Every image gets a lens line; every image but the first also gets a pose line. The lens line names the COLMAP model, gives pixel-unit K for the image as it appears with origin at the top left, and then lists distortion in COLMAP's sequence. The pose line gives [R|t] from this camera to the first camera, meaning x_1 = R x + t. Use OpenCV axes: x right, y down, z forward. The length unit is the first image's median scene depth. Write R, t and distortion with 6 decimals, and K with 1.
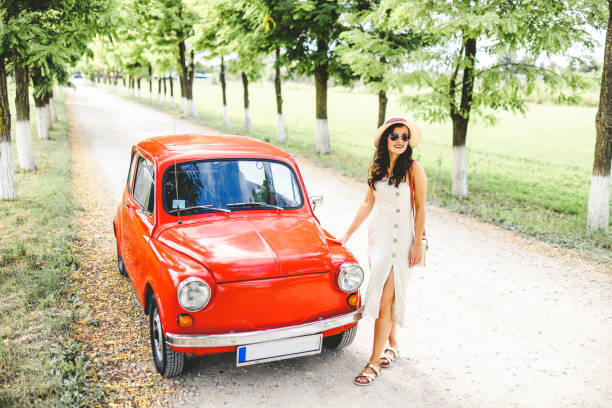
lens RADIAL K [[588.5, 0, 306.0], [0, 588.5, 204.0], [0, 0, 1]] dist [-0.017319, -0.007947]
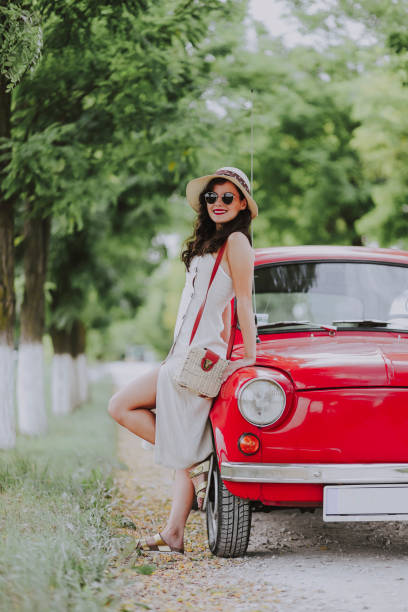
lens RADIAL K [[1491.0, 0, 204.0], [0, 1491.0, 306.0], [0, 0, 1]] dist [-0.108499, -0.714449]
pose [[0.948711, -0.033089, -0.314409, 0.094282], [-0.046930, 0.968749, -0.243562, 0.150082], [0.312643, 0.245825, 0.917510, -0.206467]]
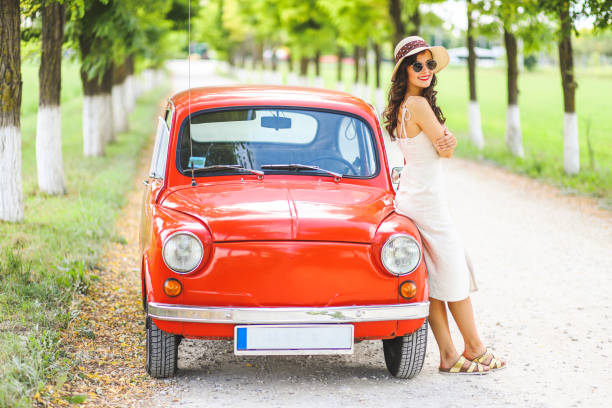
lens RADIAL K [[1491.0, 0, 306.0], [0, 1491.0, 204.0], [0, 0, 1]] dist [-0.108499, -0.714449]
pose [[0.955560, 0.017619, -0.294271, 0.178336], [-0.051510, 0.992835, -0.107819, 0.094453], [0.290263, 0.118186, 0.949621, -0.278800]]
